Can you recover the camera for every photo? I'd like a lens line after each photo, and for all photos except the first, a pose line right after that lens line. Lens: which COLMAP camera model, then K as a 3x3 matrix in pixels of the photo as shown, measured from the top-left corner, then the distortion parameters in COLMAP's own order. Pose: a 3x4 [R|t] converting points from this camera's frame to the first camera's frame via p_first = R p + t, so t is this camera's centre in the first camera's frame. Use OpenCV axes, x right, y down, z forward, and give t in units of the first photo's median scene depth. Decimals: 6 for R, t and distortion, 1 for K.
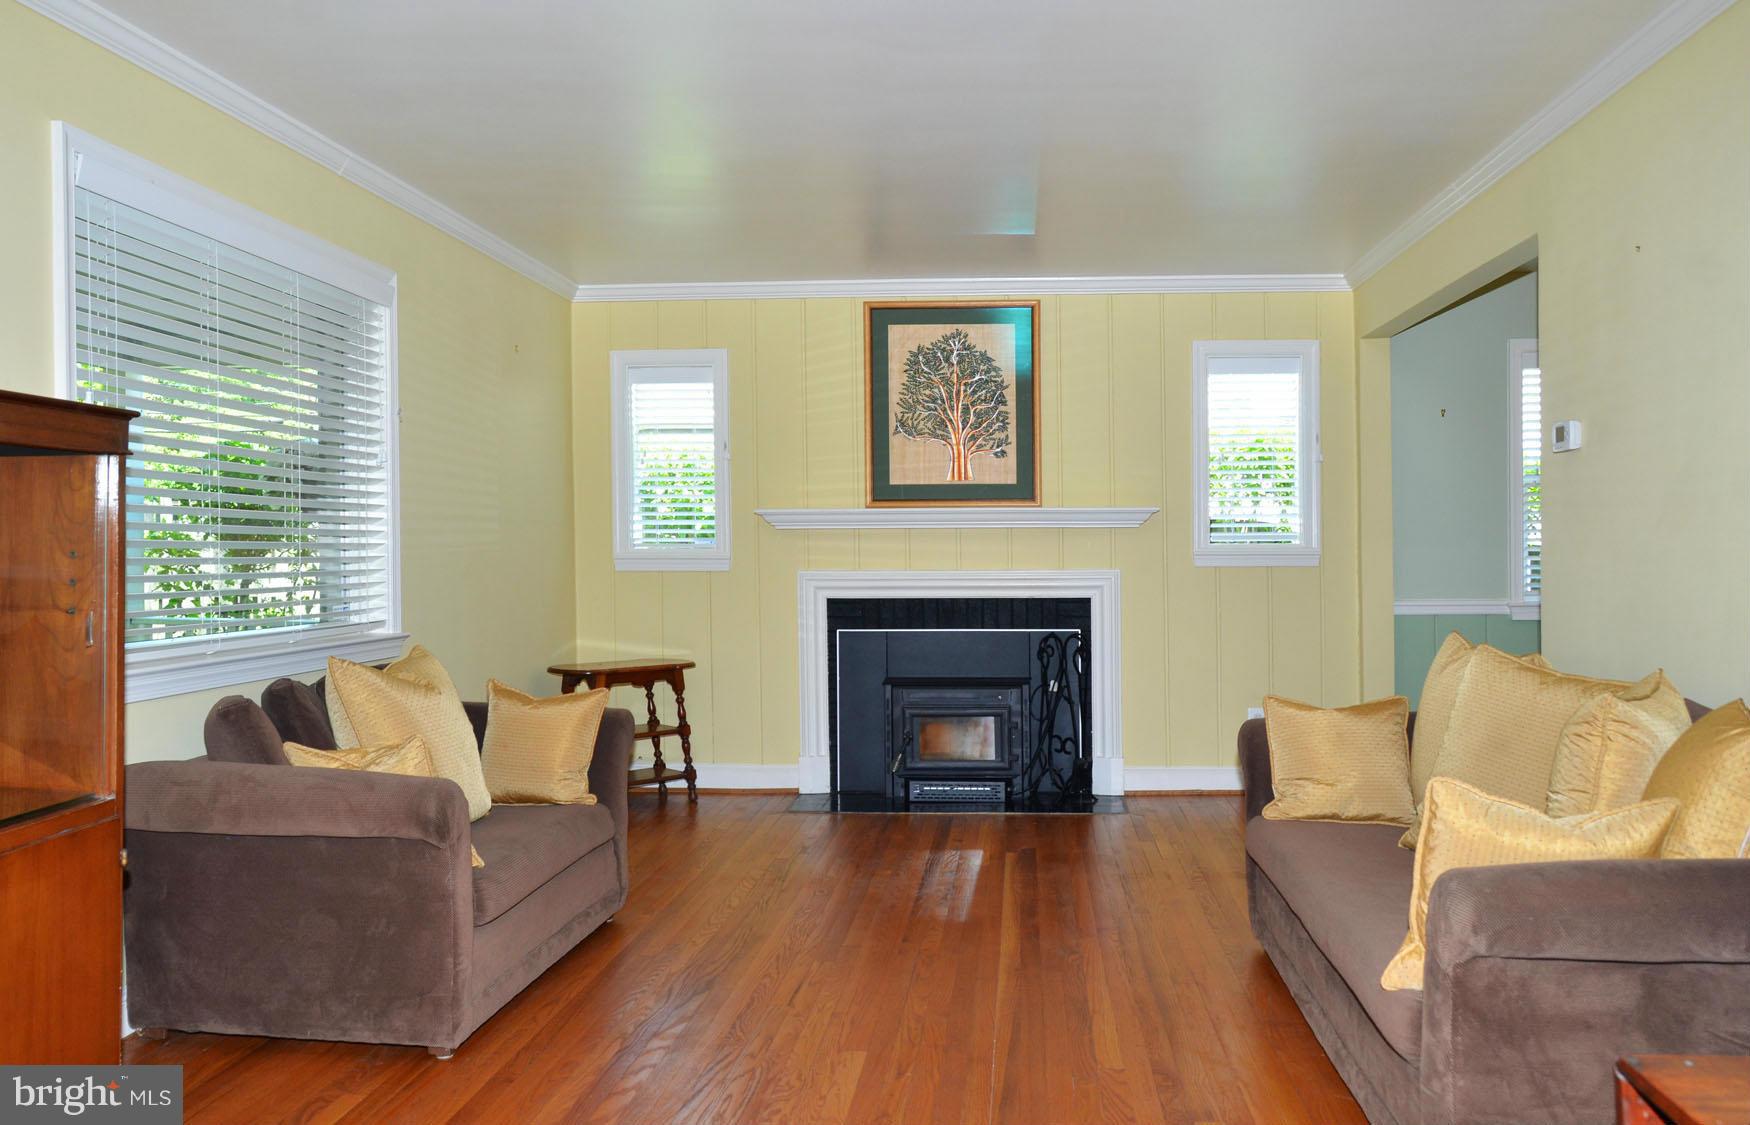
lens RADIAL K [[1471.4, 0, 876.7], [0, 1471.4, 509.7], [0, 0, 1]] dist [0.003274, 0.003802]
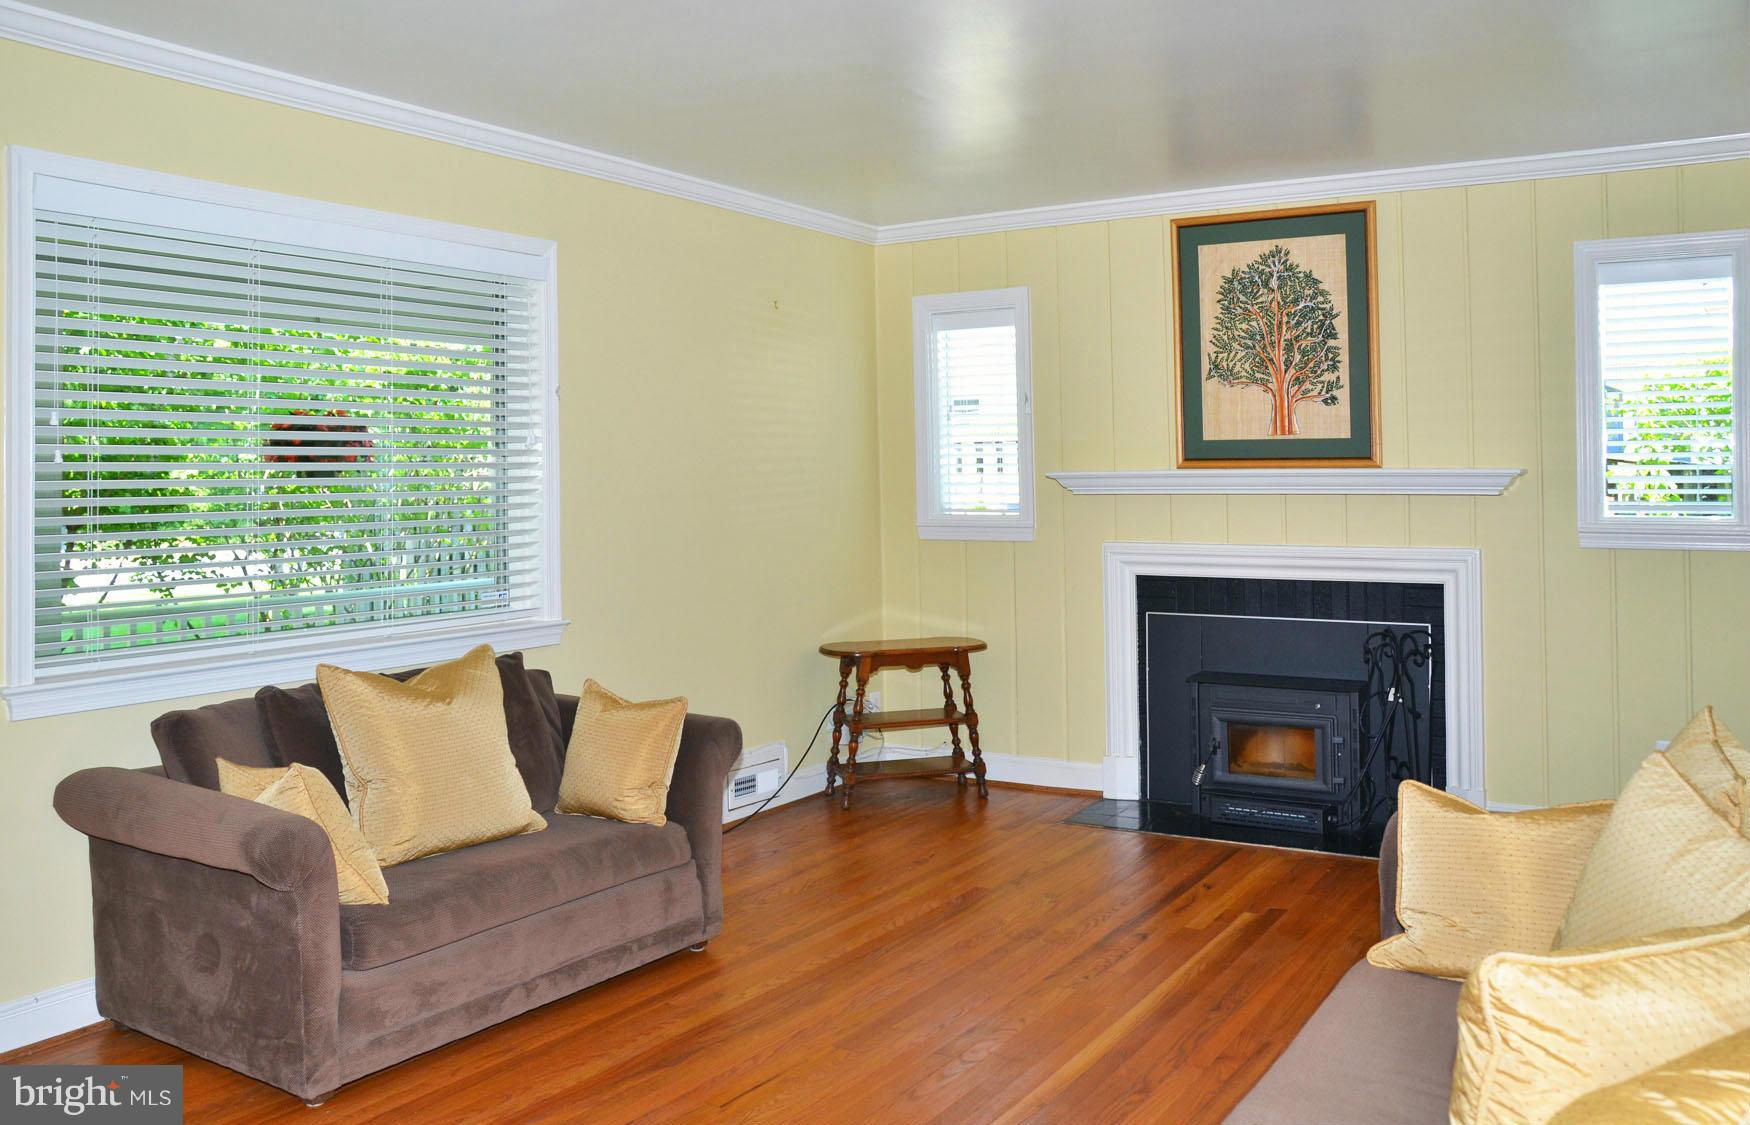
lens RADIAL K [[1474.8, 0, 875.0], [0, 1474.8, 562.5], [0, 0, 1]] dist [-0.059446, 0.001999]
pose [[0.893156, 0.016713, -0.449437, 0.219638], [0.023294, 0.996249, 0.083339, -0.022273], [0.449144, -0.084903, 0.889416, 0.178063]]
